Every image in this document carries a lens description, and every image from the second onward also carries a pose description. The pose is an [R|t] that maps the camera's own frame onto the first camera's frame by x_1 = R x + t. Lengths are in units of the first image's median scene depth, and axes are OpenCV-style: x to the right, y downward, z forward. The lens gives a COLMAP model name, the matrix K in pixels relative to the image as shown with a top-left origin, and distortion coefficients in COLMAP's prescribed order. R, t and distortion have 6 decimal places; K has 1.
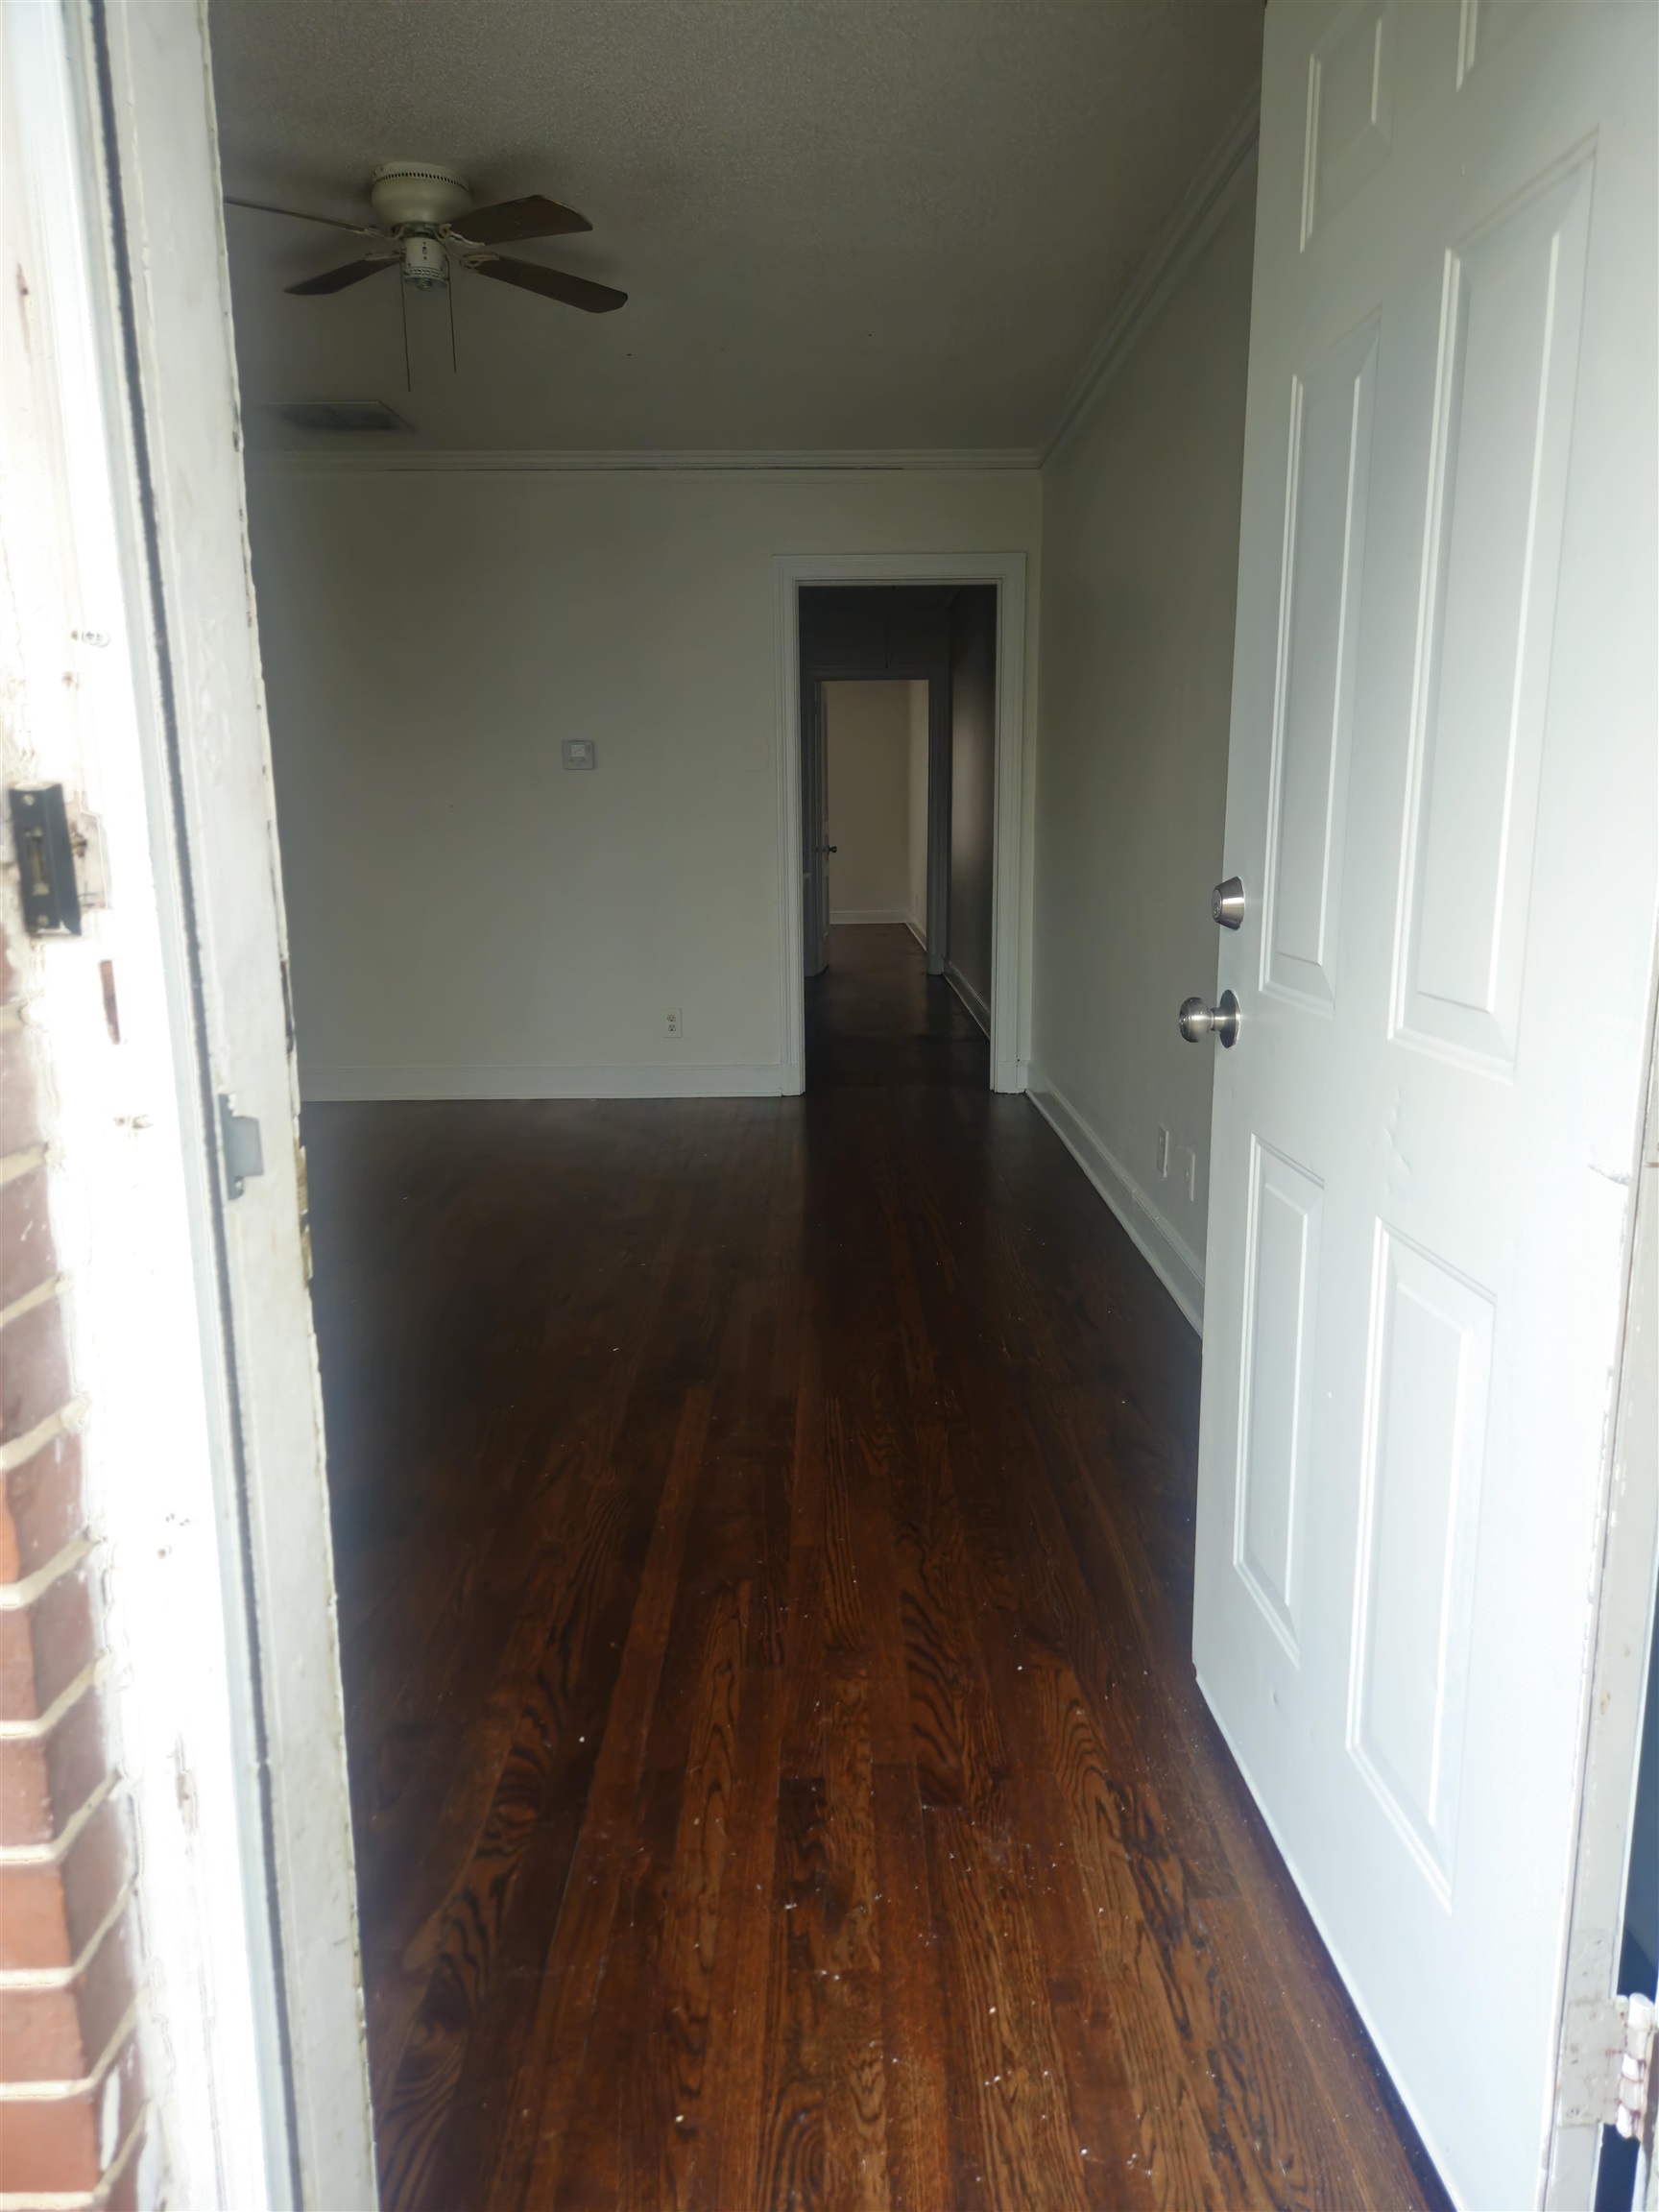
lens RADIAL K [[1463.4, 0, 848.5], [0, 1463.4, 1114.4], [0, 0, 1]] dist [0.053815, -0.042060]
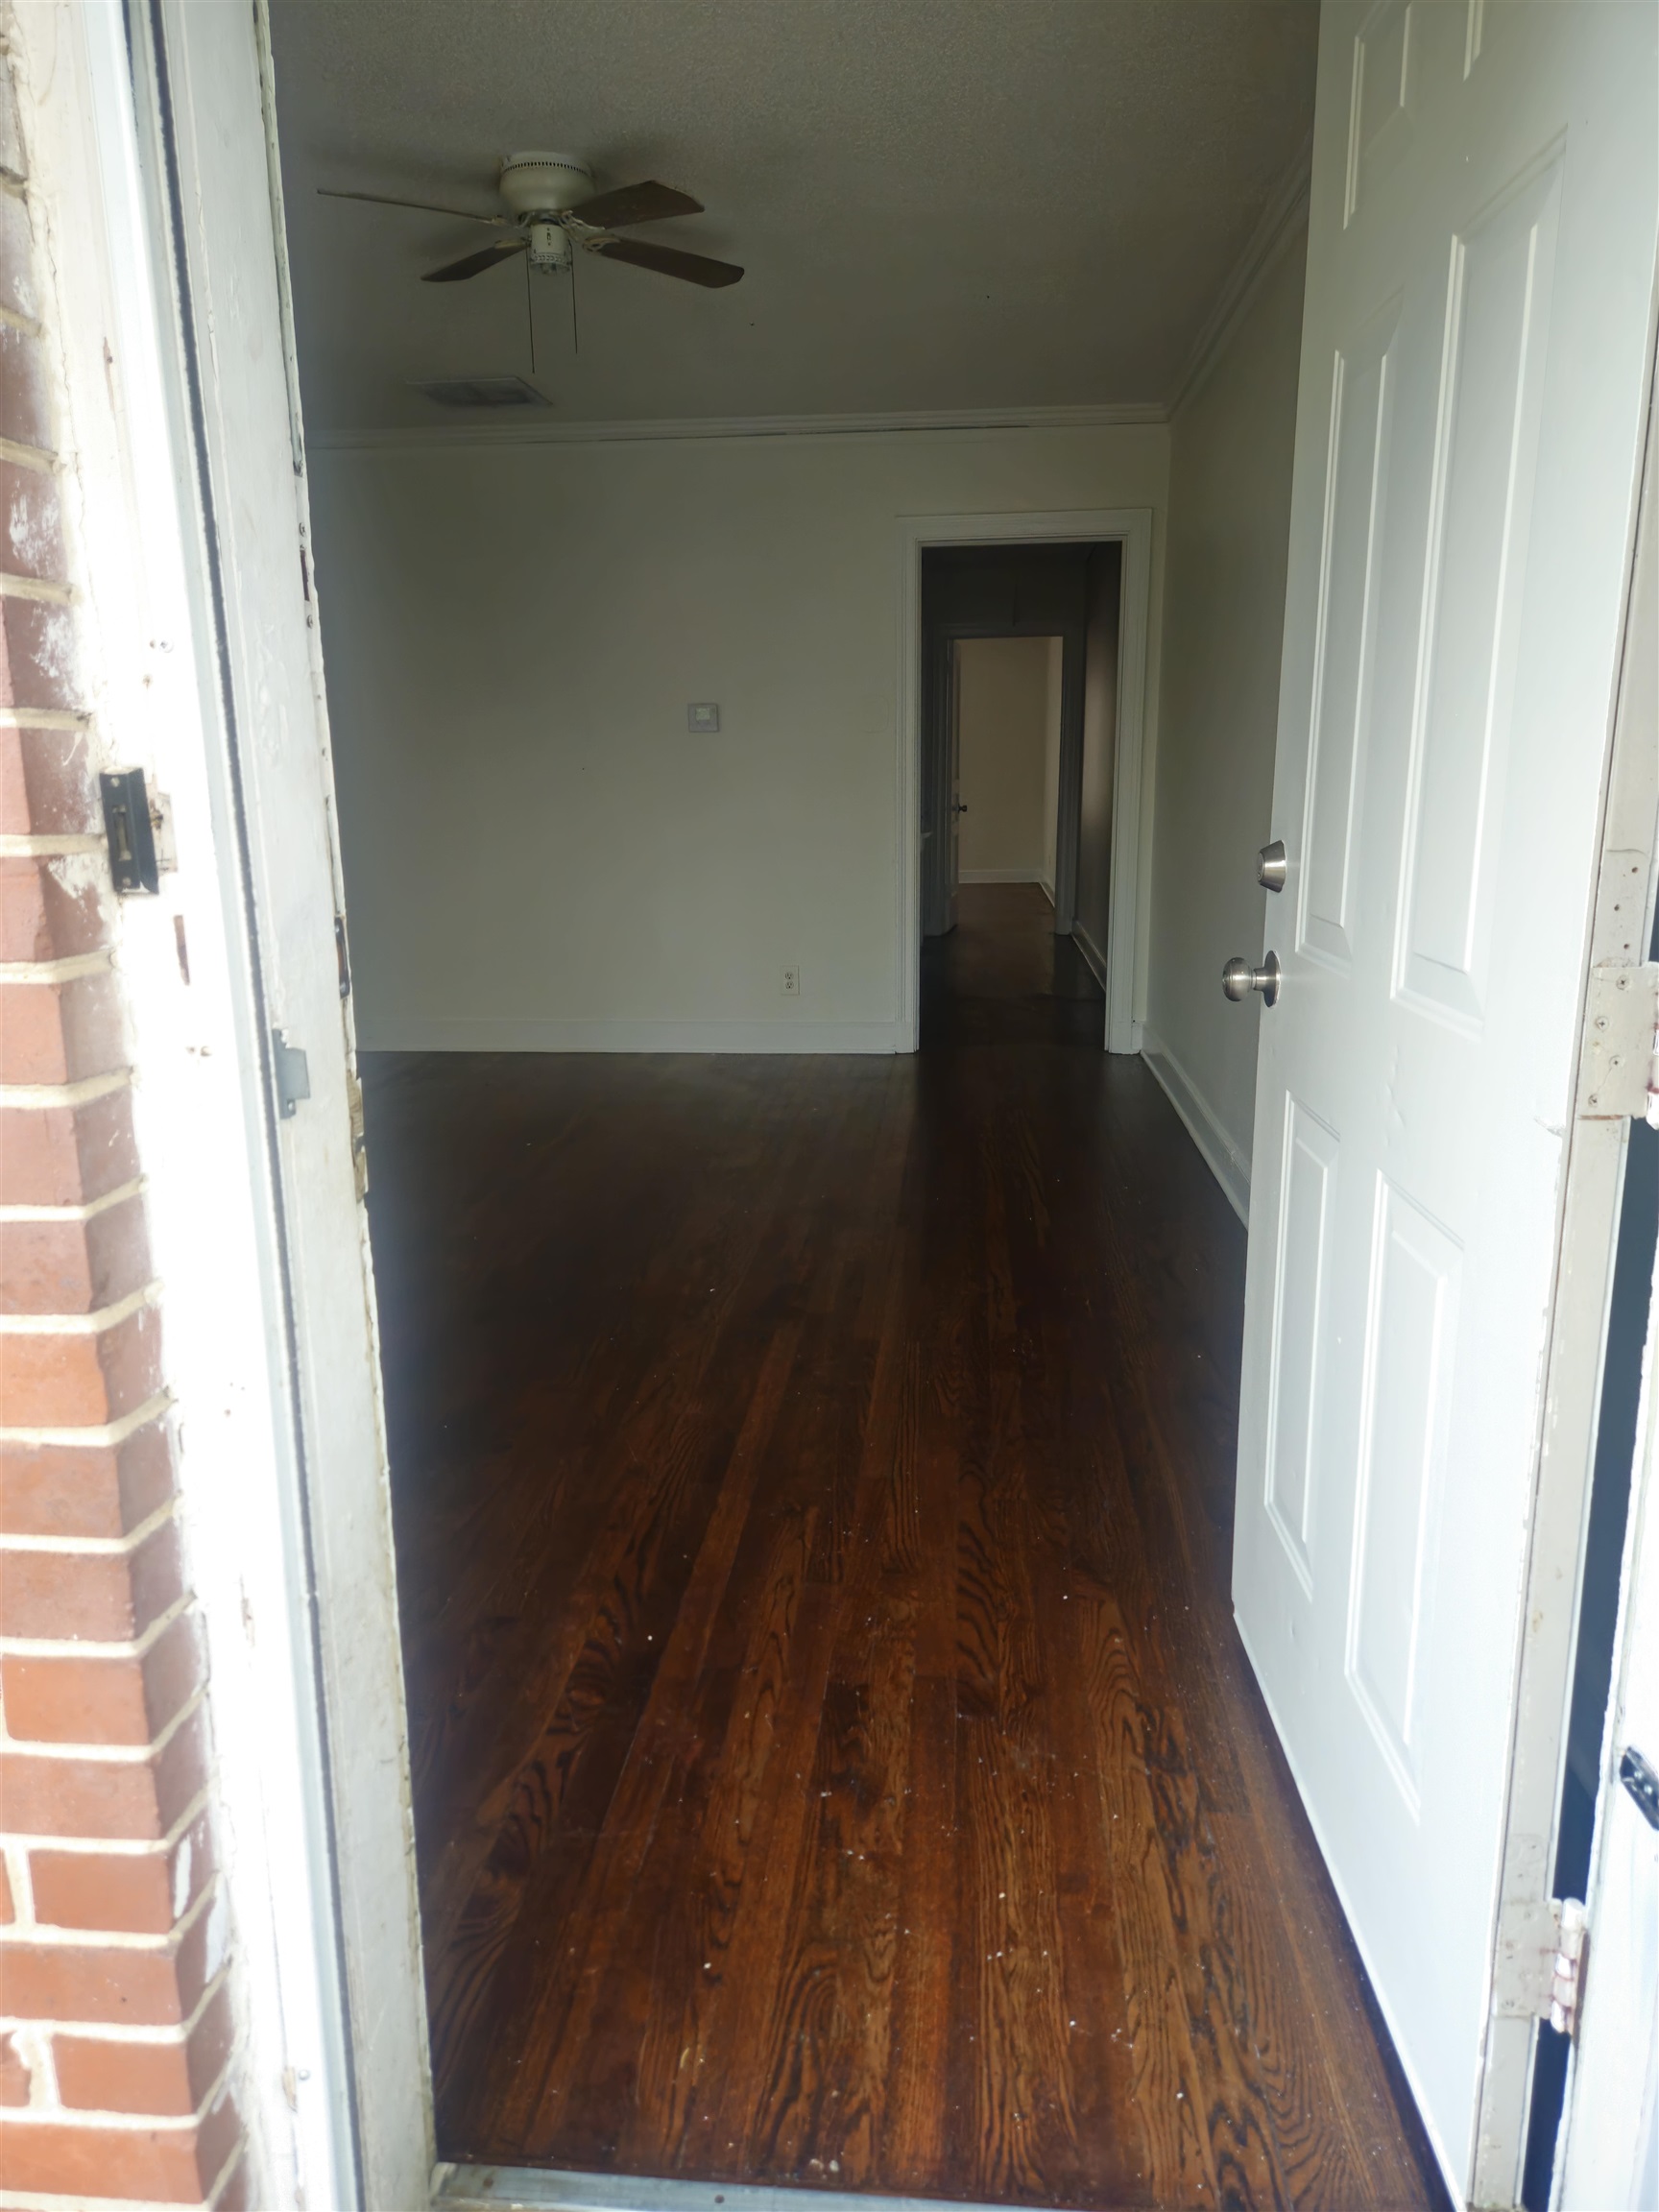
lens RADIAL K [[1450.6, 0, 829.5], [0, 1450.6, 1106.0], [0, 0, 1]] dist [0.052573, -0.040787]
pose [[0.994868, 0.019259, -0.099327, 0.073478], [-0.016981, 0.999574, 0.023729, 0.006924], [0.099741, -0.021920, 0.994772, -0.067801]]
